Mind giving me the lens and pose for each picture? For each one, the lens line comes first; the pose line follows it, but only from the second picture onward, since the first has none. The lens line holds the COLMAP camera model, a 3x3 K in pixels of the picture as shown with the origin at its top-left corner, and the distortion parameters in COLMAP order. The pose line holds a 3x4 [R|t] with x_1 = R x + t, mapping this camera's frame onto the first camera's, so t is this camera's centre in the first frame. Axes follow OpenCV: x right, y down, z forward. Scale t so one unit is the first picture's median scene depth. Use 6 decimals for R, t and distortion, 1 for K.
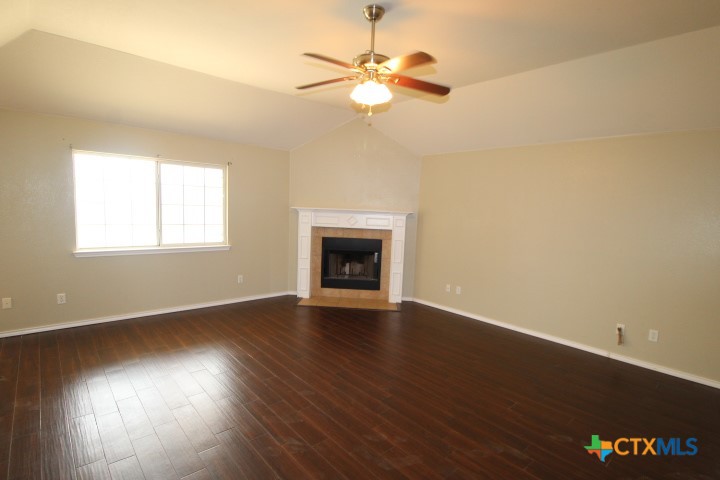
lens RADIAL K [[361.1, 0, 361.0], [0, 361.1, 243.7], [0, 0, 1]] dist [0.005364, -0.014240]
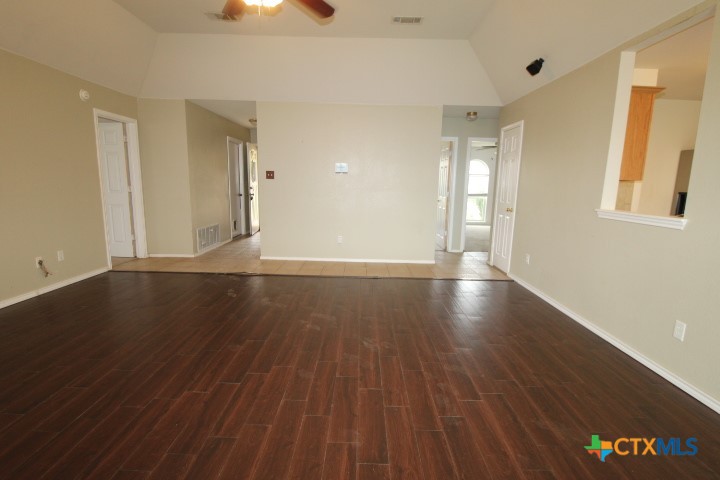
lens RADIAL K [[361.1, 0, 361.0], [0, 361.1, 243.7], [0, 0, 1]] dist [0.005364, -0.014240]
pose [[-0.741178, -0.167057, 0.650190, -0.641853], [0.017196, 0.963499, 0.267159, -0.064053], [-0.671088, 0.209193, -0.711252, 1.292079]]
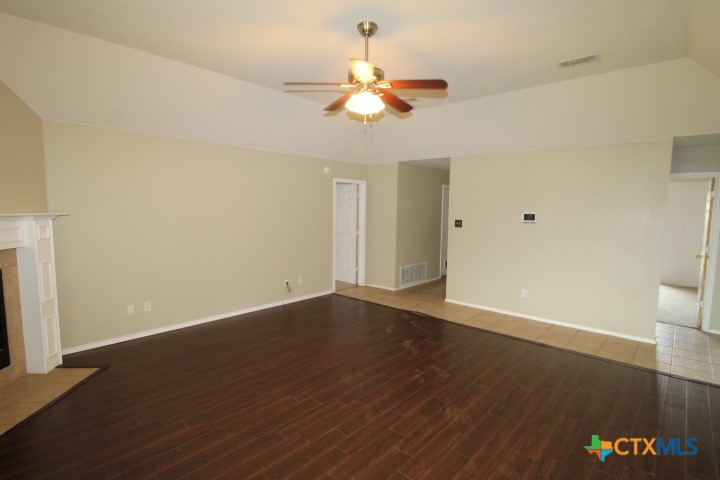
lens RADIAL K [[361.1, 0, 361.0], [0, 361.1, 243.7], [0, 0, 1]] dist [0.005364, -0.014240]
pose [[-0.108882, -0.141283, 0.983963, -0.898191], [0.086260, 0.984772, 0.150944, -0.143400], [-0.990305, 0.101312, -0.095037, 0.967790]]
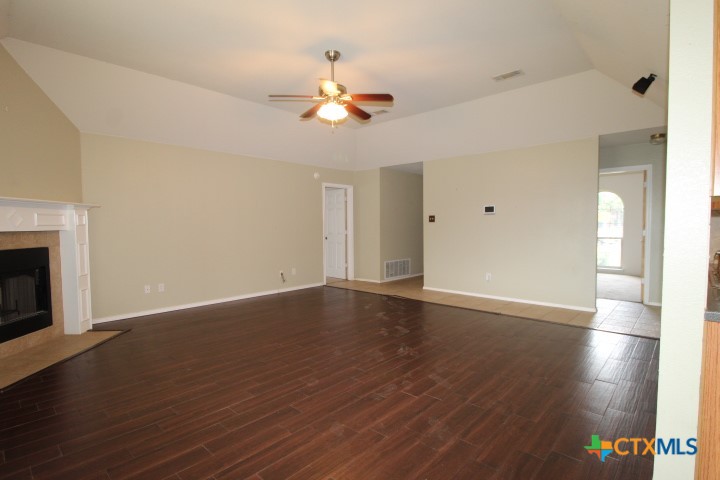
lens RADIAL K [[361.1, 0, 361.0], [0, 361.1, 243.7], [0, 0, 1]] dist [0.005364, -0.014240]
pose [[-0.097624, -0.089581, 0.991184, -1.162305], [0.107178, 0.989202, 0.099958, -0.037596], [-0.989435, 0.115991, -0.086968, 0.896924]]
